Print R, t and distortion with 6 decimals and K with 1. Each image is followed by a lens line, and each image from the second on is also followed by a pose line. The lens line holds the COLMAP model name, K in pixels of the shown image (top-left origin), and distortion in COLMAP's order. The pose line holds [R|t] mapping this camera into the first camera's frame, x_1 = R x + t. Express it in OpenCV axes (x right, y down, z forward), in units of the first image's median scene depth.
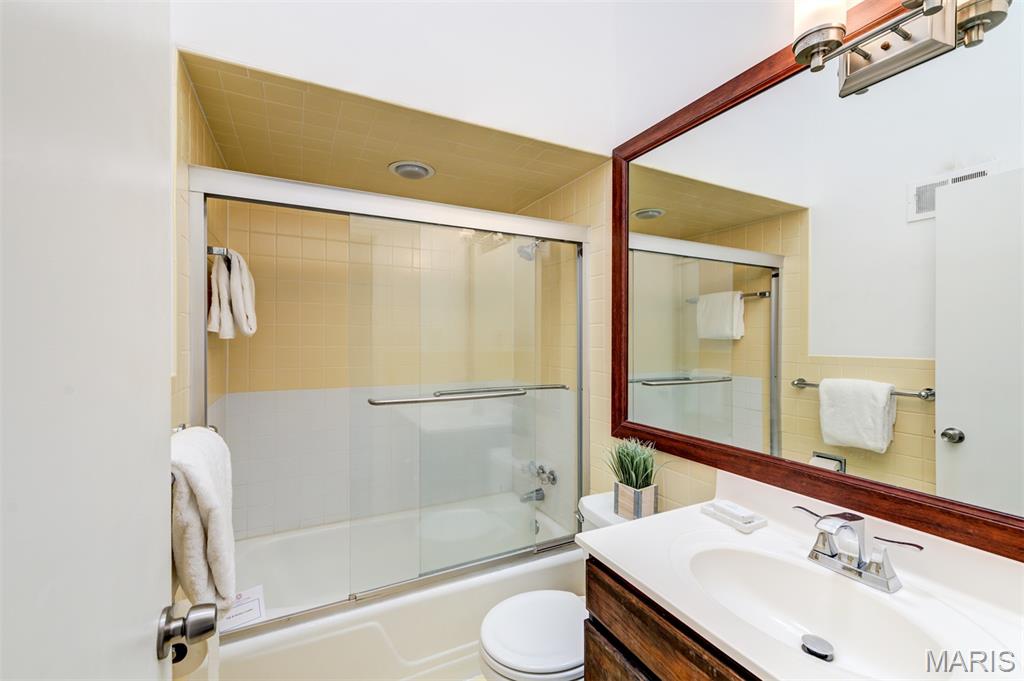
lens RADIAL K [[418.3, 0, 506.4], [0, 418.3, 341.2], [0, 0, 1]] dist [-0.001332, -0.000533]
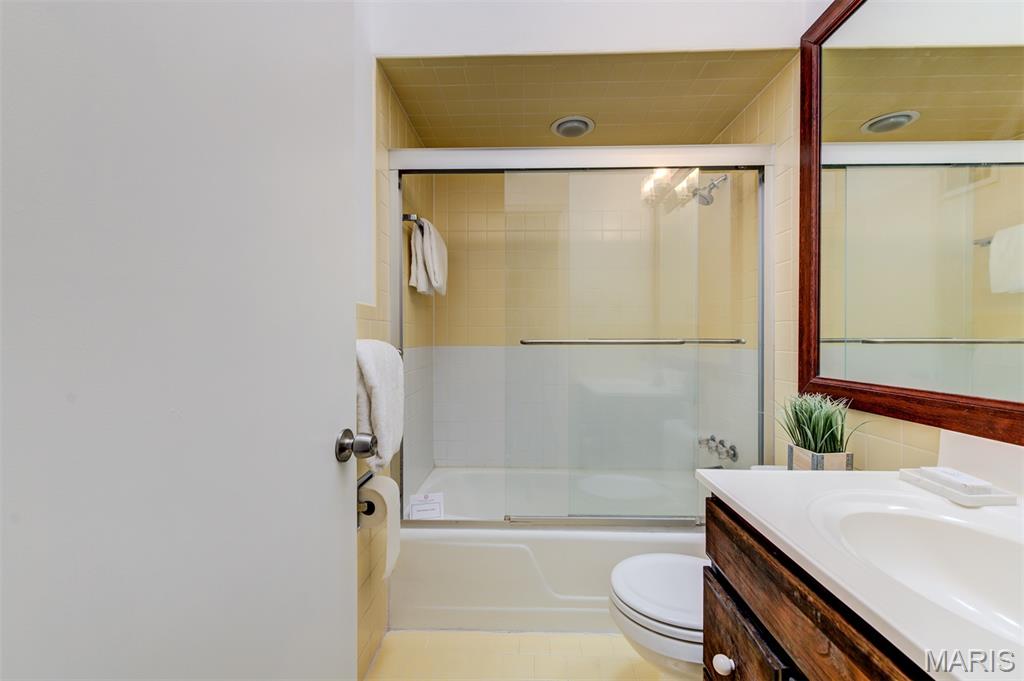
lens RADIAL K [[418.3, 0, 506.4], [0, 418.3, 341.2], [0, 0, 1]] dist [-0.001332, -0.000533]
pose [[0.876264, 0.014720, -0.481606, 0.167379], [-0.009705, 0.999870, 0.012902, 0.131456], [0.481733, -0.006632, 0.876293, 0.024377]]
